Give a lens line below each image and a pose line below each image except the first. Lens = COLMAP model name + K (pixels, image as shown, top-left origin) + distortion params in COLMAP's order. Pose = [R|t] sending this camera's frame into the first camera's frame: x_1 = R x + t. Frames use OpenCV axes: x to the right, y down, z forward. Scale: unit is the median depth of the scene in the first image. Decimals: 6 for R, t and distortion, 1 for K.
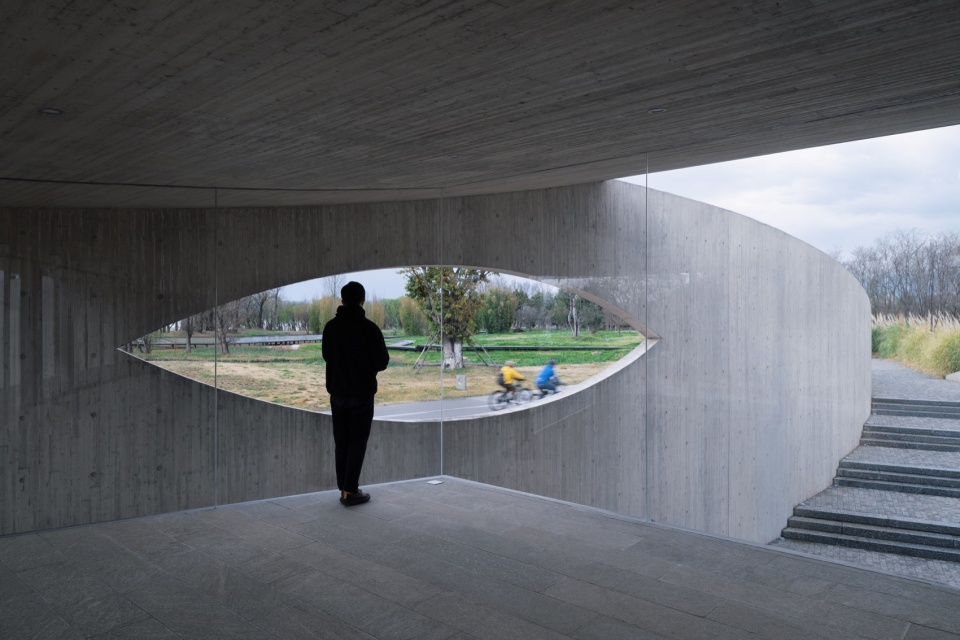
lens RADIAL K [[658.7, 0, 480.0], [0, 658.7, 320.0], [0, 0, 1]] dist [-0.007133, -0.000231]
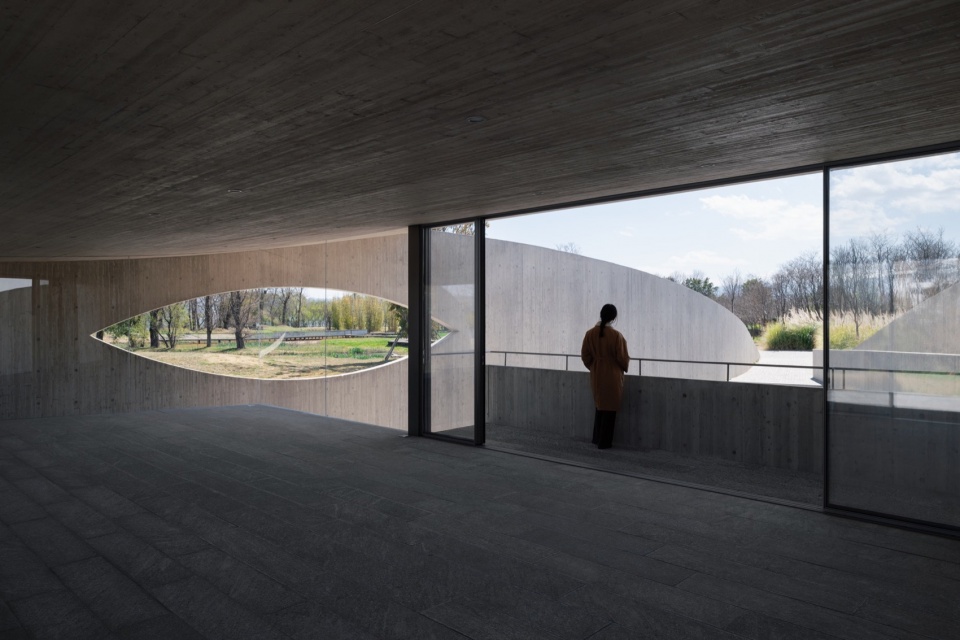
lens RADIAL K [[655.2, 0, 480.0], [0, 655.2, 320.0], [0, 0, 1]] dist [0.013899, -0.001668]
pose [[0.999086, -0.000518, -0.042736, 0.467310], [0.000715, 0.999989, 0.004606, -0.006072], [0.042734, -0.004632, 0.999076, -0.602064]]
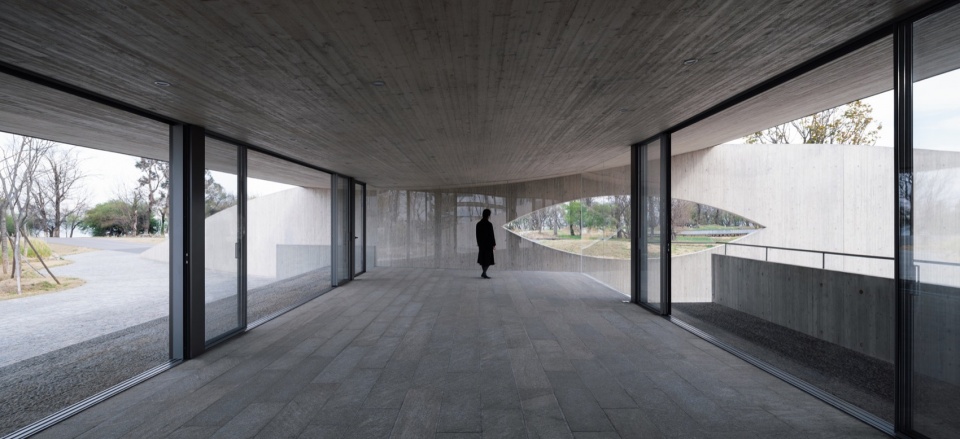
lens RADIAL K [[454.6, 0, 484.1], [0, 454.6, 216.0], [0, 0, 1]] dist [-0.004307, -0.000778]
pose [[0.675273, -0.007831, -0.737526, 0.794975], [0.002348, 0.999961, -0.008469, 0.006586], [0.737564, 0.003987, 0.675266, -0.452978]]
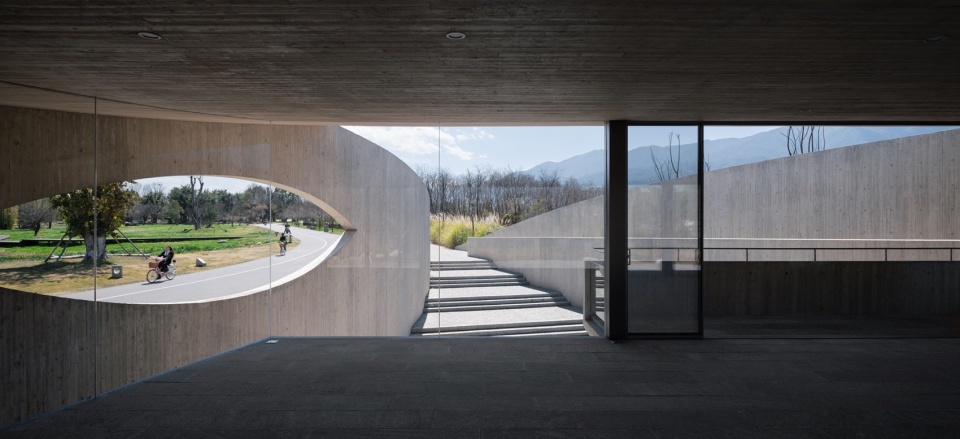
lens RADIAL K [[454.6, 0, 484.1], [0, 454.6, 216.0], [0, 0, 1]] dist [-0.004307, -0.000778]
pose [[0.744530, 0.000994, 0.667588, -0.252803], [-0.001645, 0.999999, 0.000346, -0.006223], [-0.667587, -0.001356, 0.744531, 0.018468]]
